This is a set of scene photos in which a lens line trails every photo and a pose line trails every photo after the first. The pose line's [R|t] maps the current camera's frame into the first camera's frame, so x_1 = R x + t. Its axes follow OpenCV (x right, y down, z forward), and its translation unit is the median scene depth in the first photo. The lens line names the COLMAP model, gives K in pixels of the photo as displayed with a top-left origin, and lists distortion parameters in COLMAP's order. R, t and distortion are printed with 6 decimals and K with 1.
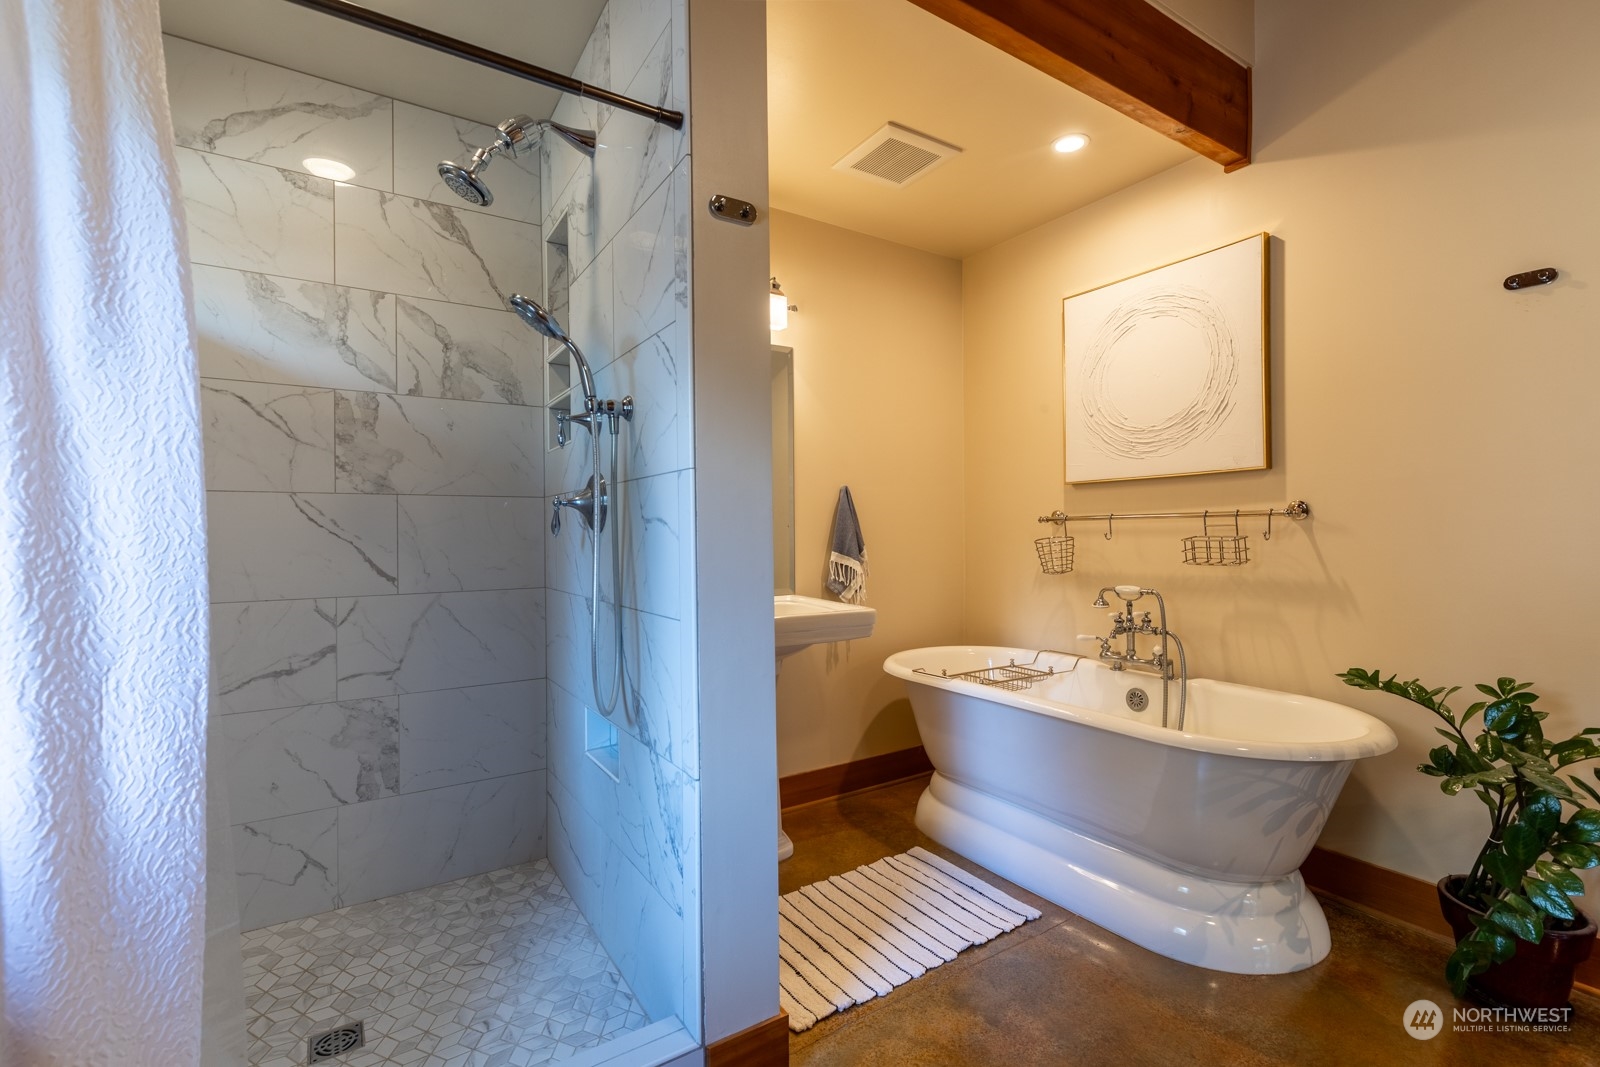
lens RADIAL K [[709.8, 0, 800.0], [0, 709.8, 533.5], [0, 0, 1]] dist [-0.000941, -0.001026]
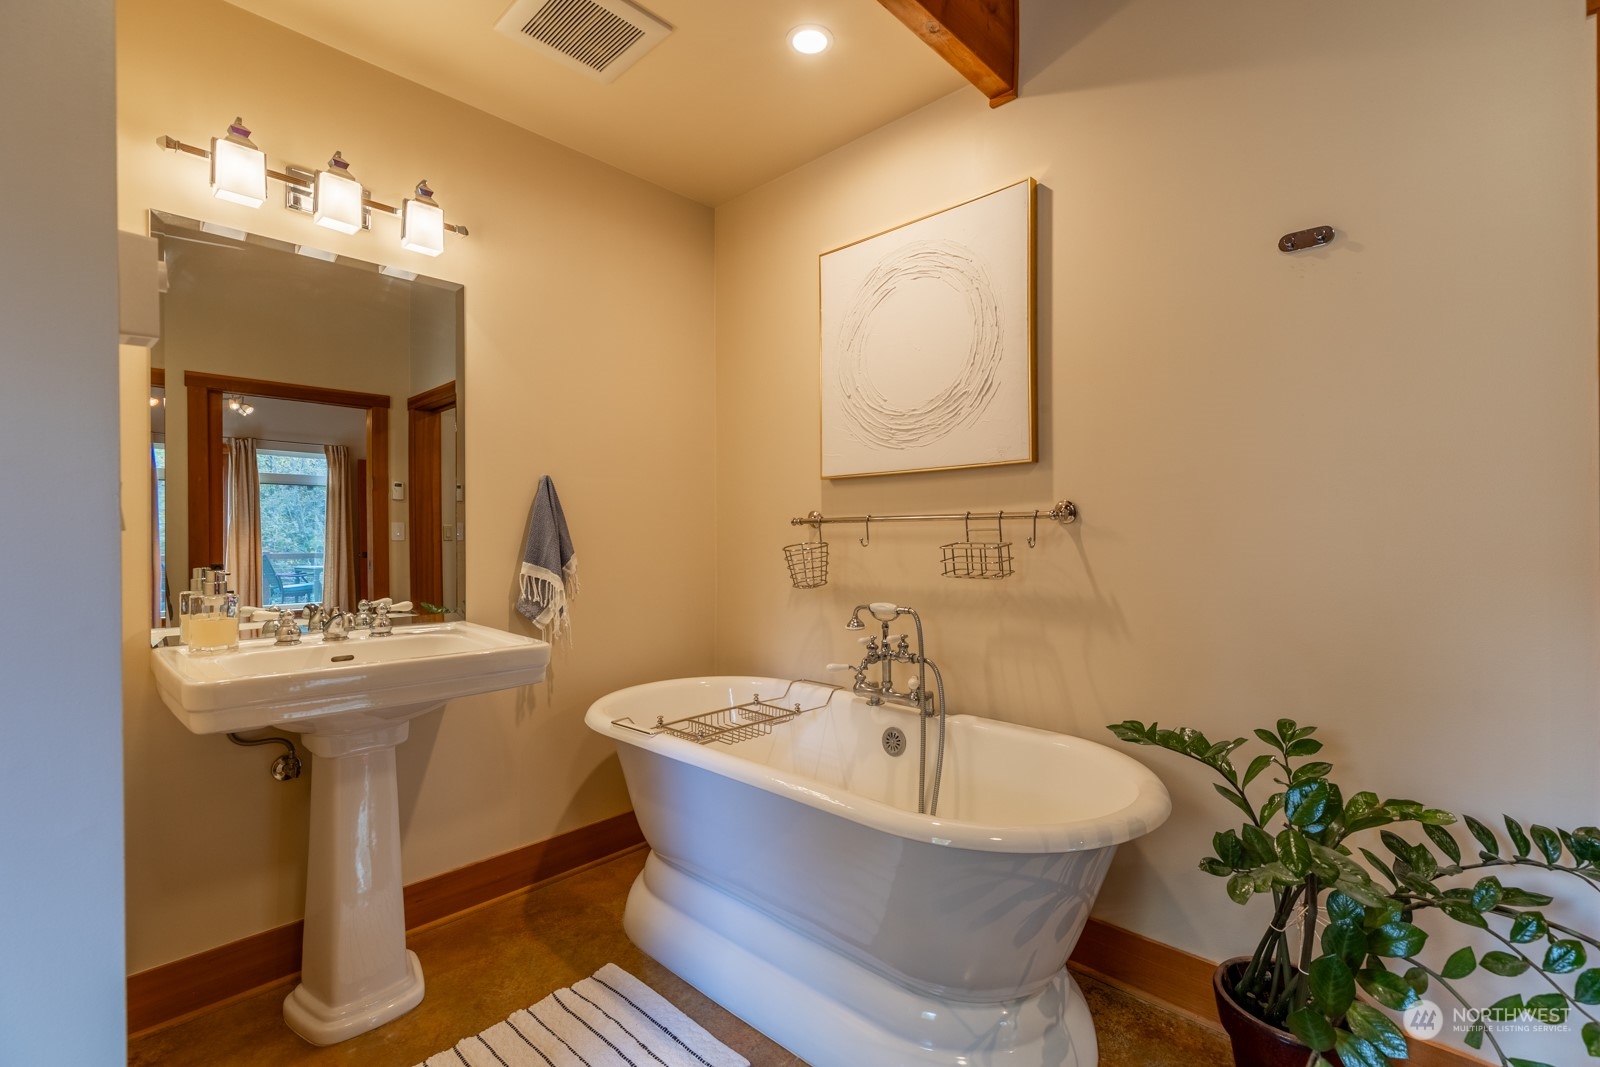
lens RADIAL K [[713.8, 0, 801.1], [0, 713.8, 536.9], [0, 0, 1]] dist [0.003150, 0.000059]
pose [[0.971187, 0.002305, 0.238307, 0.179041], [-0.002364, 0.999997, -0.000040, -0.002377], [-0.238306, -0.000525, 0.971190, 0.230397]]
